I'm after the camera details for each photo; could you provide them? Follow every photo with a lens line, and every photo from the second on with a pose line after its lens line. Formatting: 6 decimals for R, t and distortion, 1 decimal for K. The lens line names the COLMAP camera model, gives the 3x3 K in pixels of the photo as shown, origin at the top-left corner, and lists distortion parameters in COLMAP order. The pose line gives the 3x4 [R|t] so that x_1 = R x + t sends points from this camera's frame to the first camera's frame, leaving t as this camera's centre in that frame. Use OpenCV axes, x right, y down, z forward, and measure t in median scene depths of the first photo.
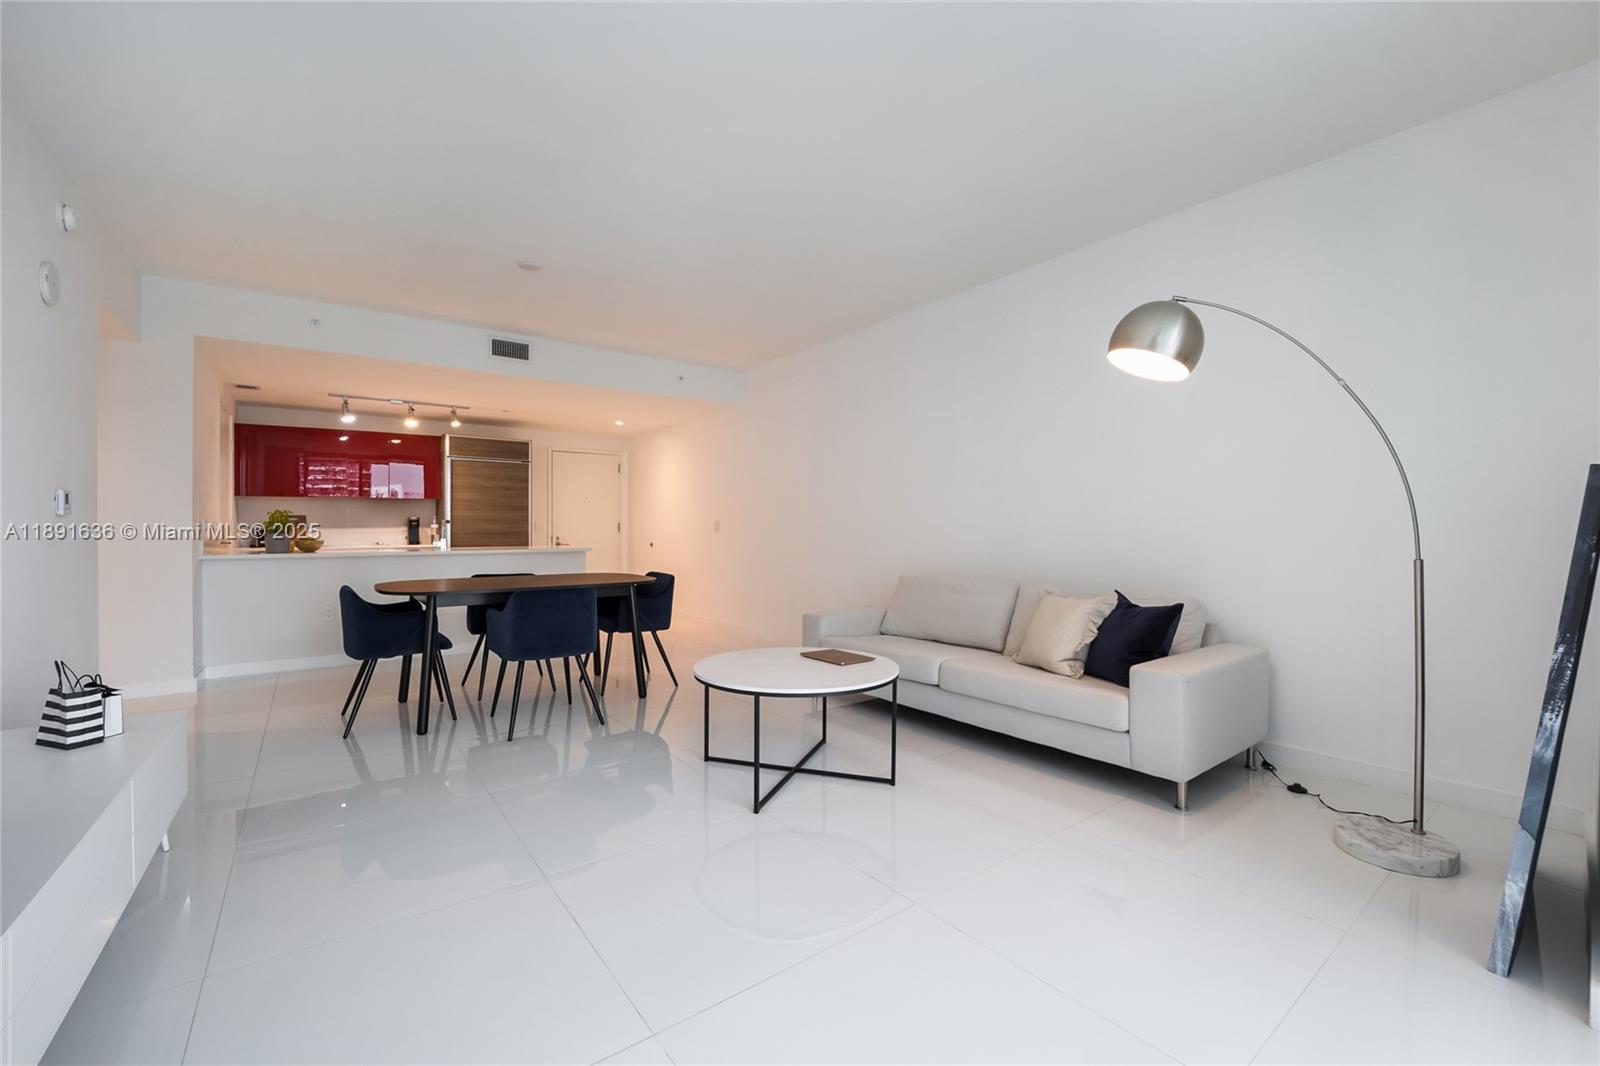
lens RADIAL K [[651.0, 0, 806.7], [0, 651.0, 534.2], [0, 0, 1]] dist [-0.011533, 0.000733]
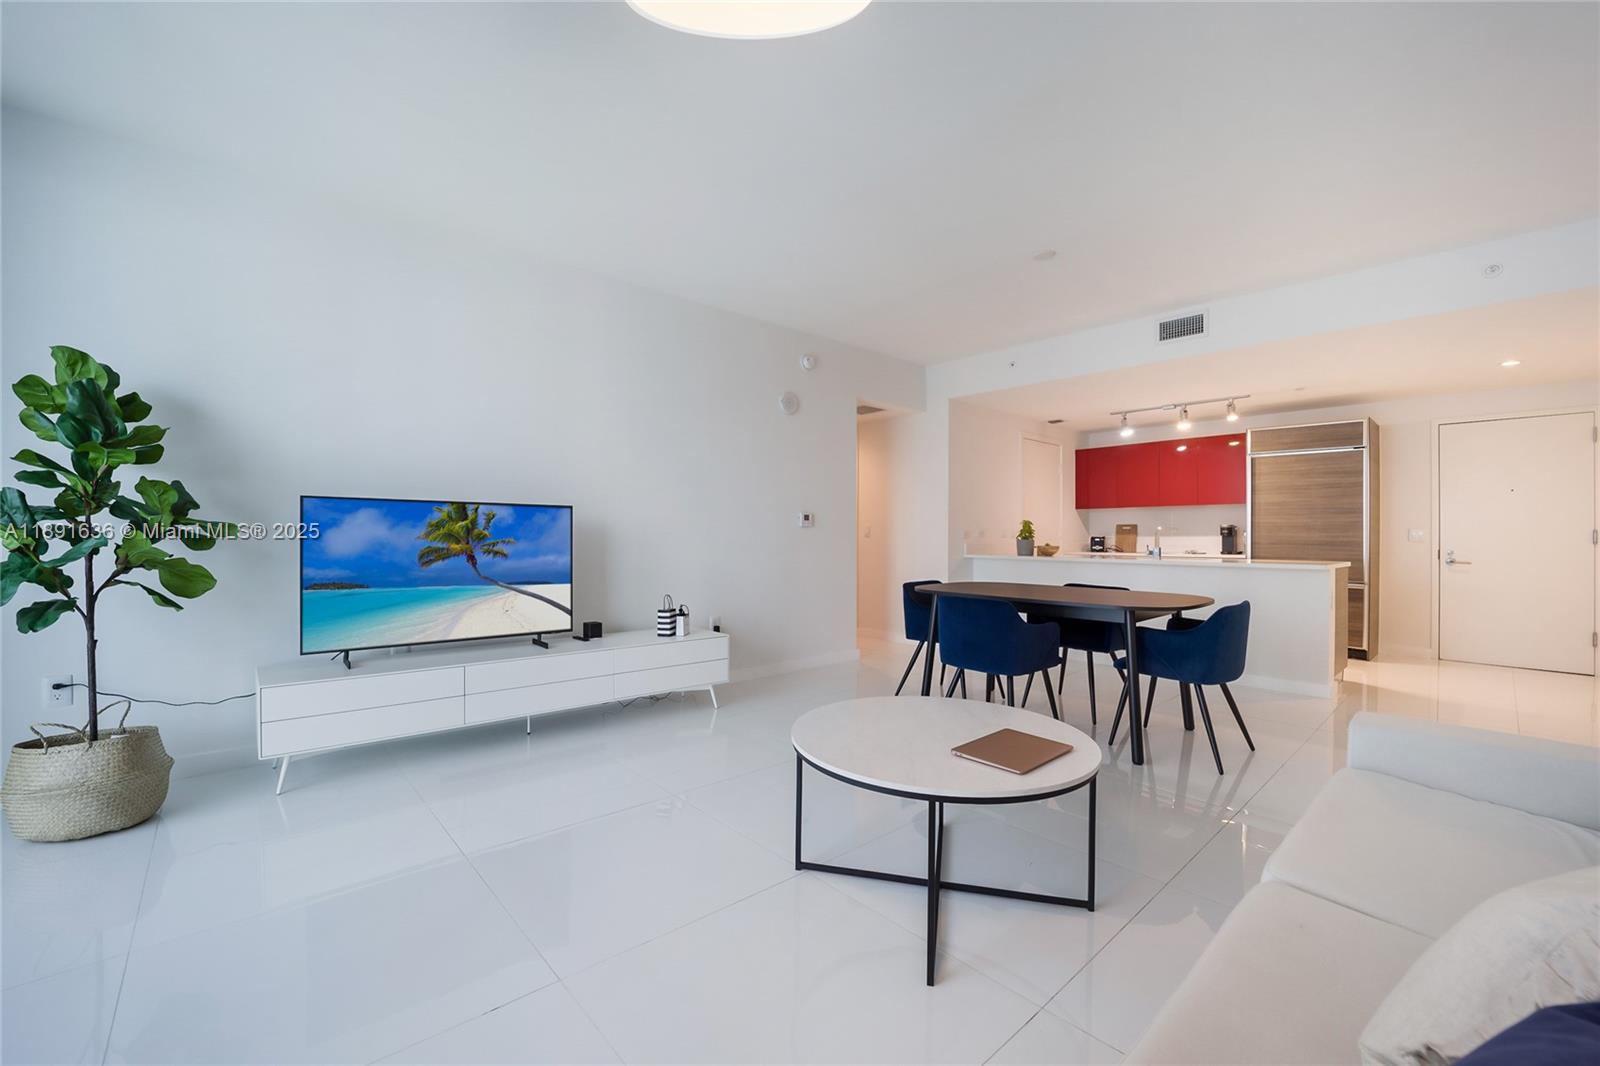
lens RADIAL K [[651.0, 0, 806.7], [0, 651.0, 534.2], [0, 0, 1]] dist [-0.011533, 0.000733]
pose [[0.095588, 0.001907, -0.995419, 0.253561], [-0.014427, 0.999896, 0.000530, -0.004311], [0.995316, 0.014311, 0.095606, 0.316007]]
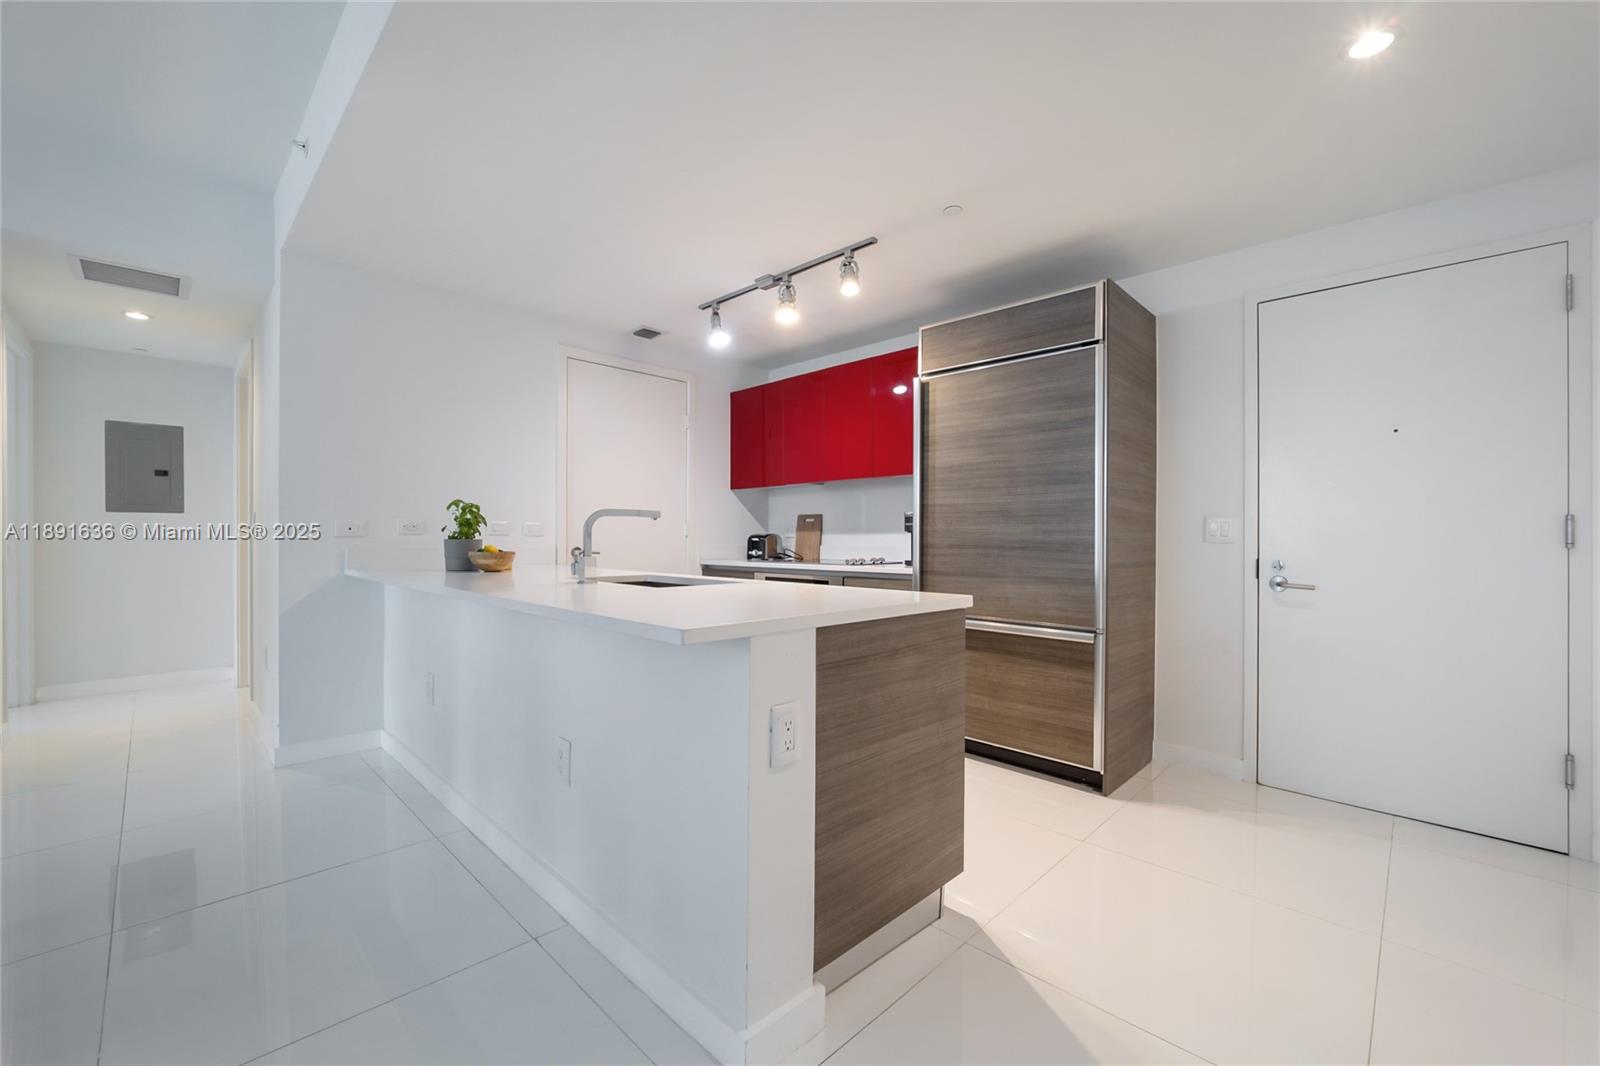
lens RADIAL K [[651.0, 0, 806.7], [0, 651.0, 534.2], [0, 0, 1]] dist [-0.011533, 0.000733]
pose [[0.147907, 0.001056, -0.989001, -0.113046], [-0.012959, 0.999916, -0.000871, -0.006955], [0.988916, 0.012945, 0.147908, 0.837046]]
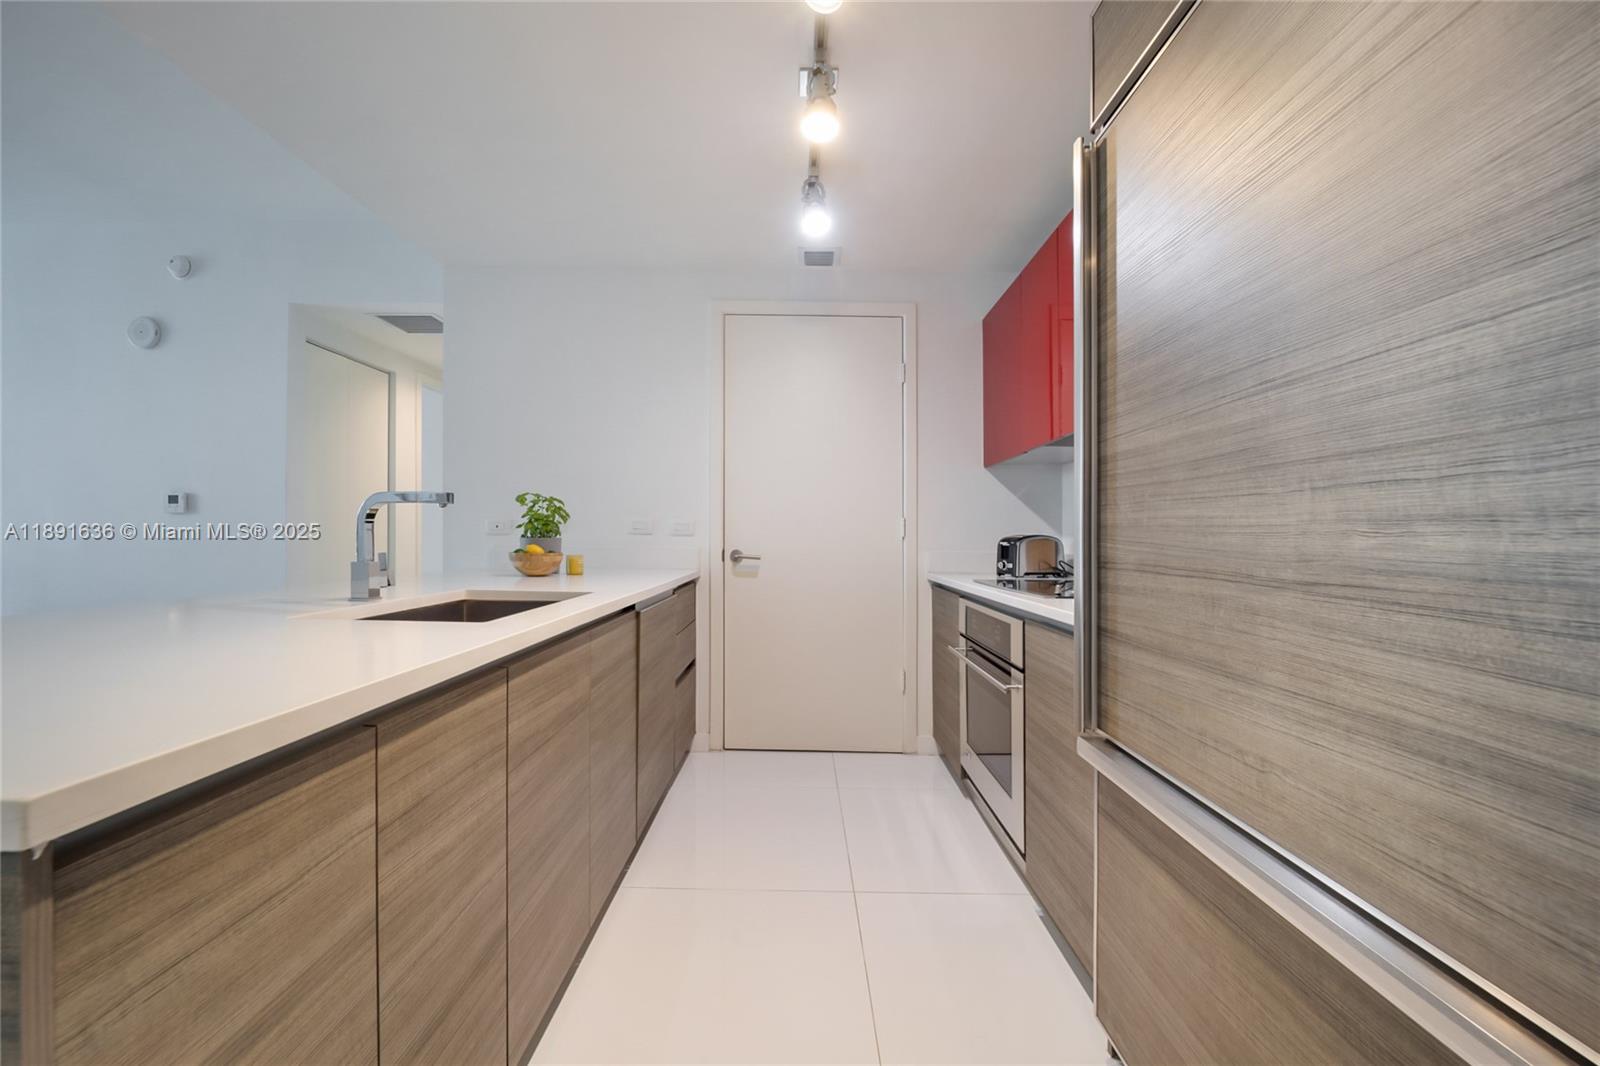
lens RADIAL K [[651.0, 0, 806.7], [0, 651.0, 534.2], [0, 0, 1]] dist [-0.011533, 0.000733]
pose [[-0.605929, -0.005781, -0.795498, -0.354999], [-0.017650, 0.999825, 0.006178, -0.007955], [0.795323, 0.017784, -0.605925, 1.023752]]
